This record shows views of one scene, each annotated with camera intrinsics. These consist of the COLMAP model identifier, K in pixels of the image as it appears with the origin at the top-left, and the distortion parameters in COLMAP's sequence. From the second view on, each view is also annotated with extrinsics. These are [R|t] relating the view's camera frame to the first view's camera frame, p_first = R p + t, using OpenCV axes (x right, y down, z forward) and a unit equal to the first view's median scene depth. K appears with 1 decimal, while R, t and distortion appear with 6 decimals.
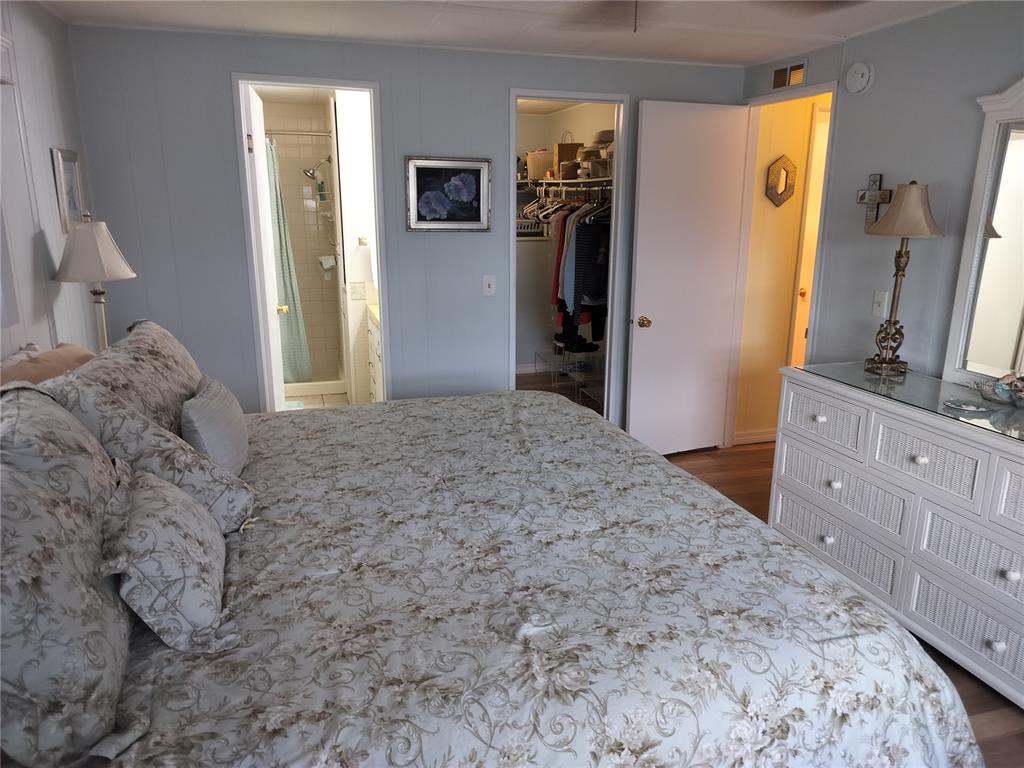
lens RADIAL K [[721.6, 0, 509.3], [0, 721.6, 387.0], [0, 0, 1]] dist [0.034048, -0.032575]
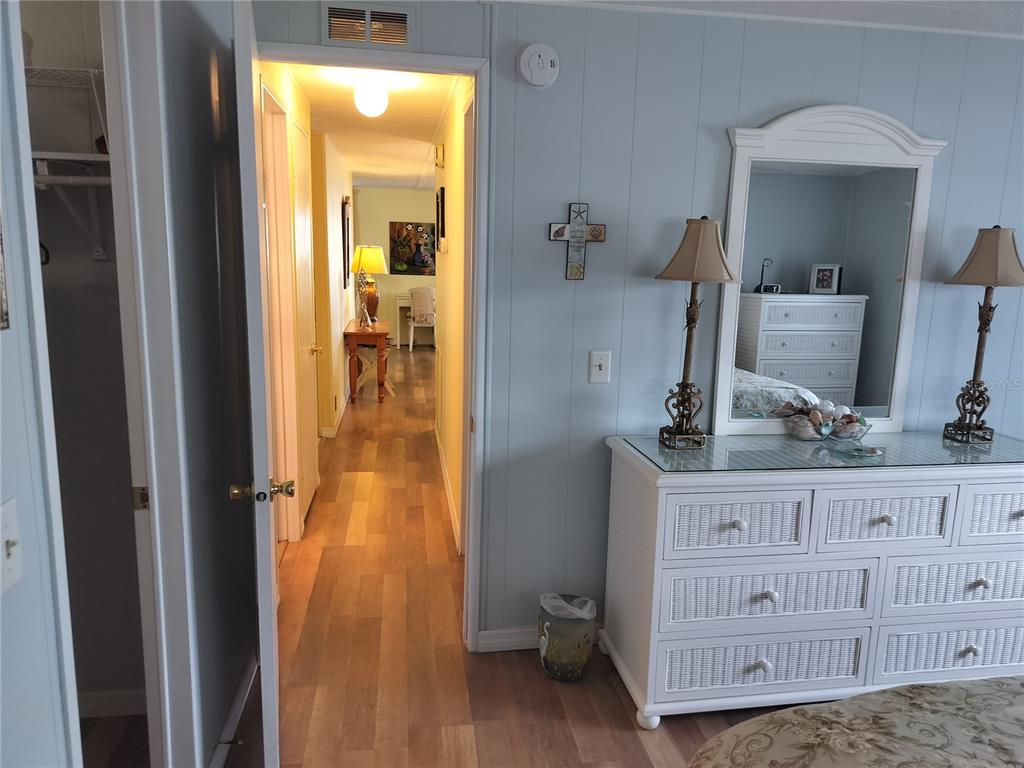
lens RADIAL K [[721.6, 0, 508.9], [0, 721.6, 384.9], [0, 0, 1]] dist [0.034048, -0.032575]
pose [[0.151725, -0.205583, 0.966807, -0.343194], [0.227549, 0.959123, 0.168238, -0.311357], [-0.961874, 0.194470, 0.192303, 1.177226]]
